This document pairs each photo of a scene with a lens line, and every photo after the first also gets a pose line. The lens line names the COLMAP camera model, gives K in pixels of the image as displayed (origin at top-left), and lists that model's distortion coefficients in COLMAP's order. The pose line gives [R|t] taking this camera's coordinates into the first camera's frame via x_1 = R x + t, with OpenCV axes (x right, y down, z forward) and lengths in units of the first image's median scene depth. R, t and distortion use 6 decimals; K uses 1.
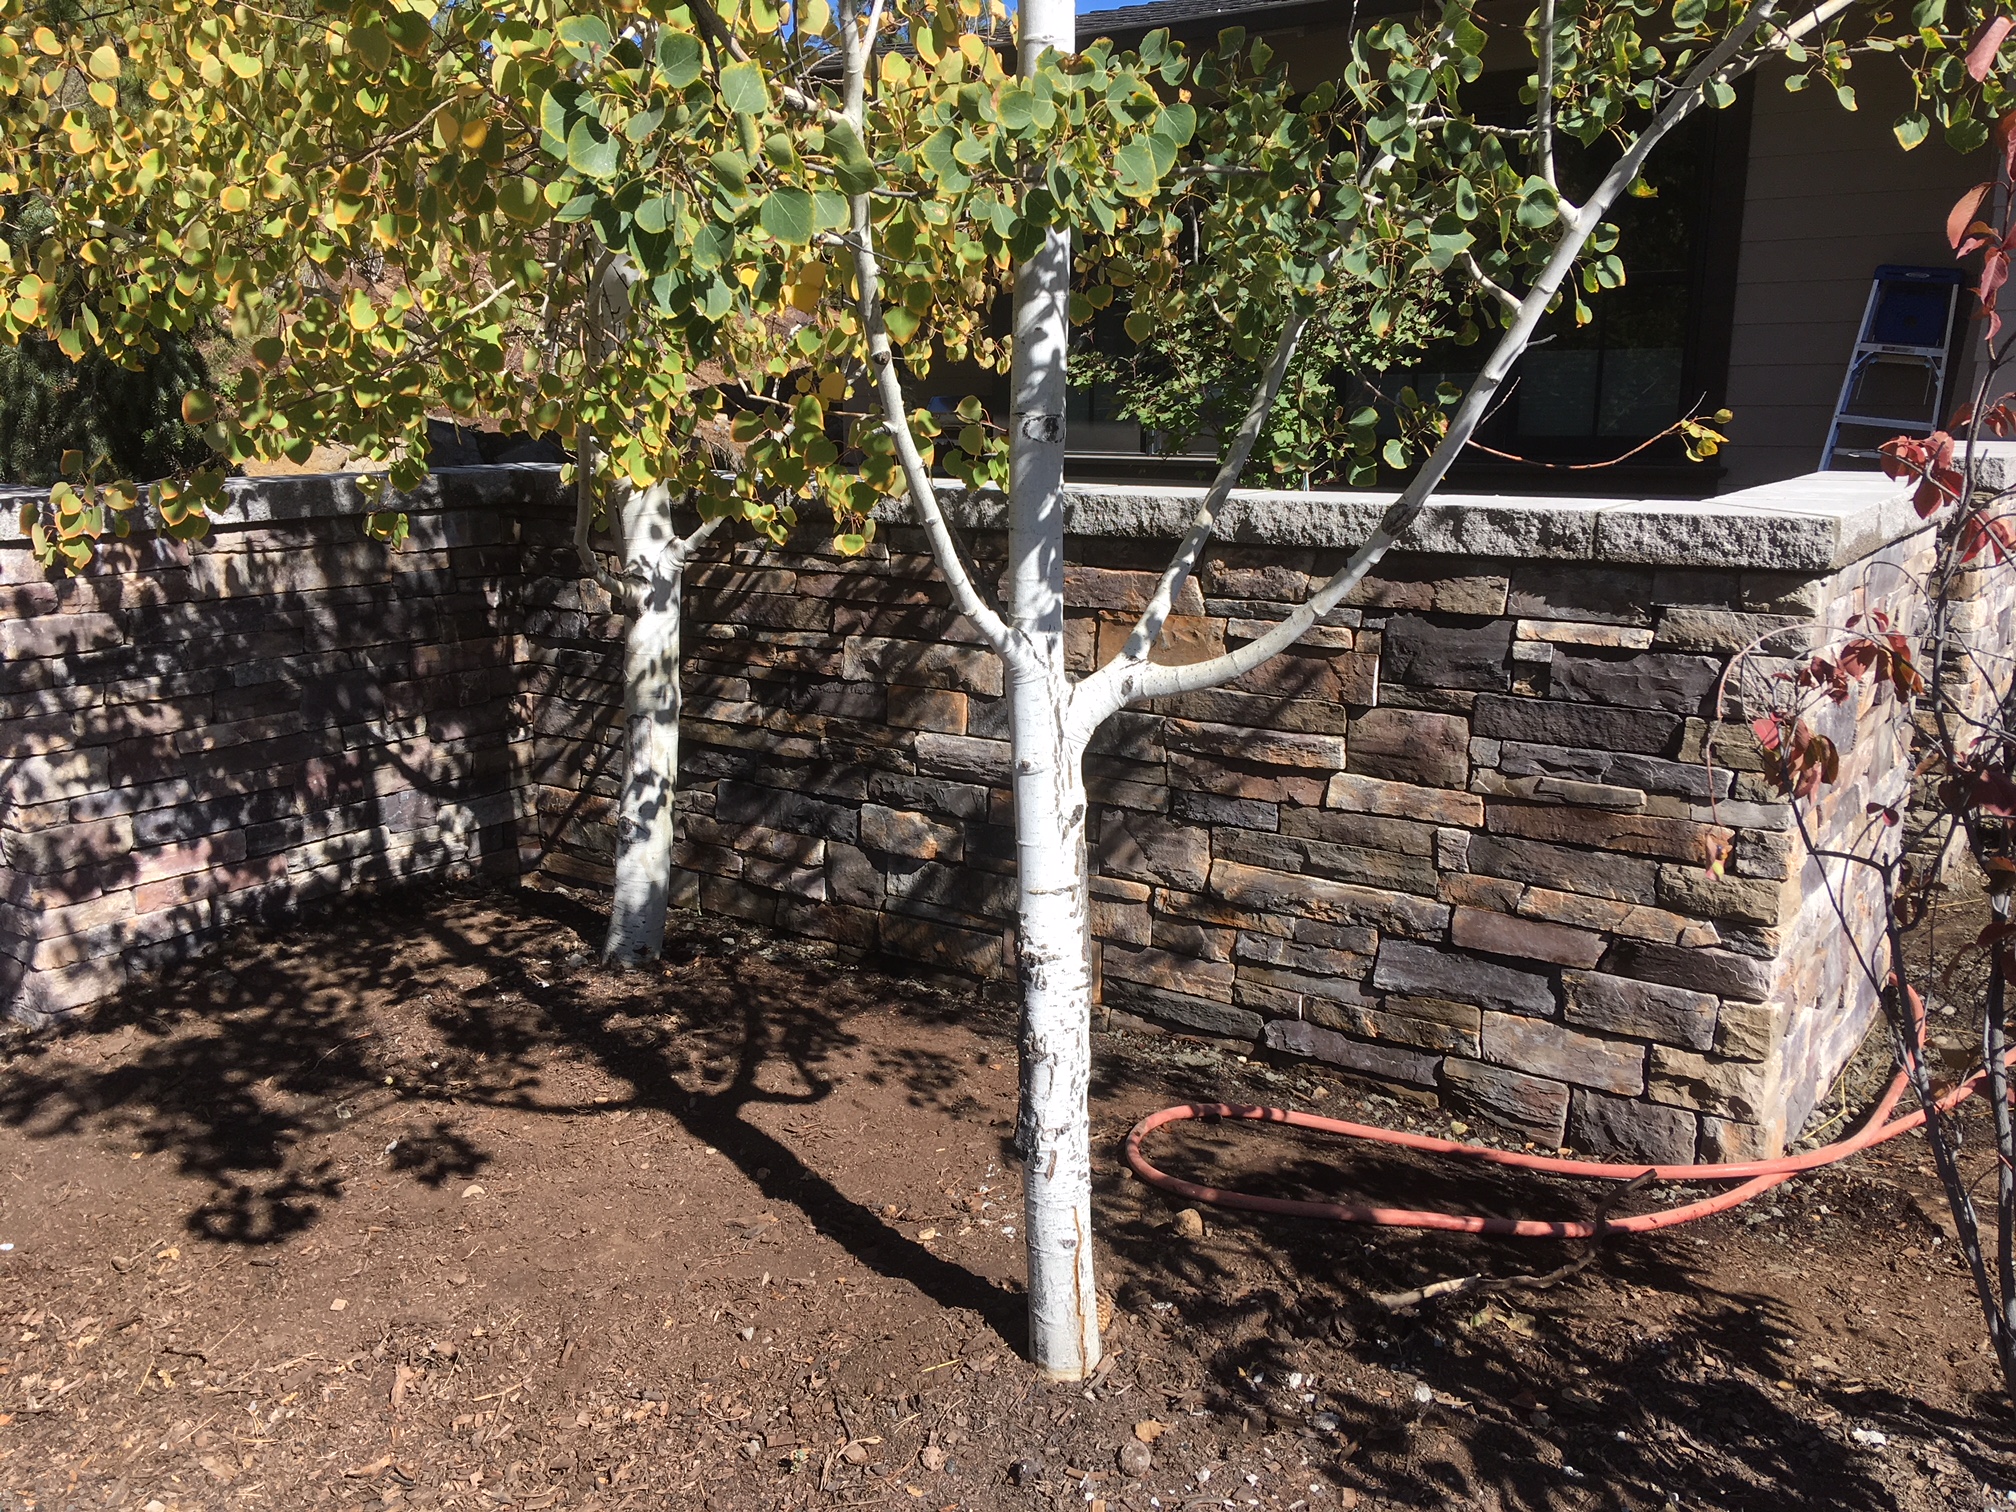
lens RADIAL K [[1652.4, 0, 1008.0], [0, 1652.4, 756.0], [0, 0, 1]] dist [0.093954, -0.130053]
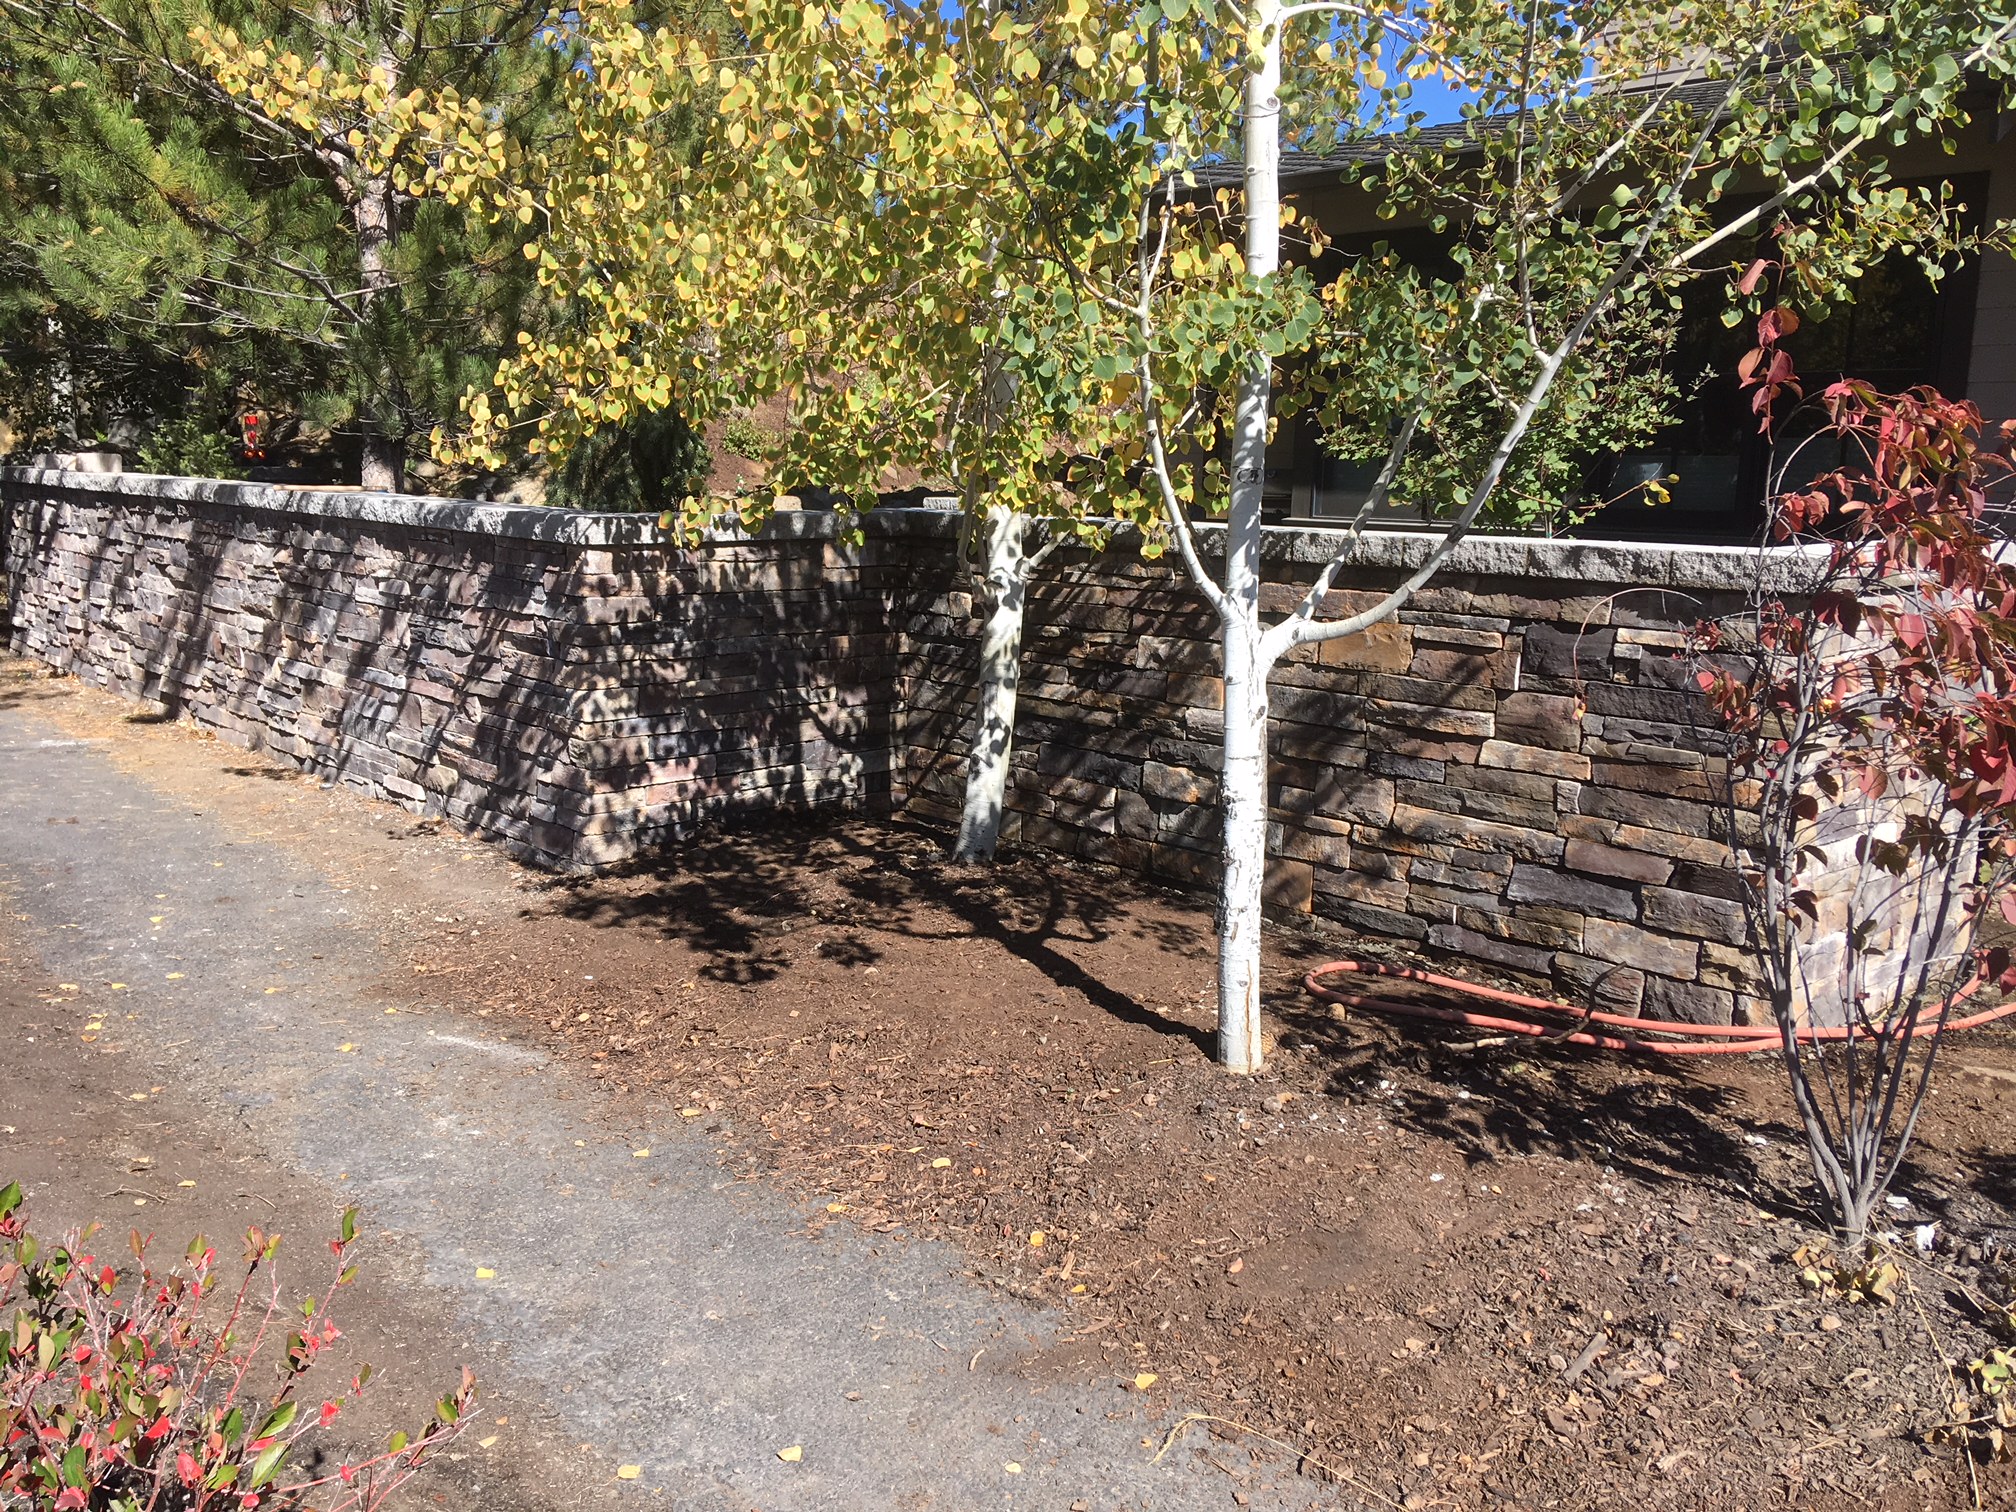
lens RADIAL K [[1688.2, 0, 996.2], [0, 1688.2, 804.4], [0, 0, 1]] dist [0.039693, -0.004438]
pose [[0.979115, 0.060864, -0.193984, 0.073361], [-0.064622, 0.997824, -0.013097, 0.105620], [0.192765, 0.025359, 0.980917, -0.439522]]
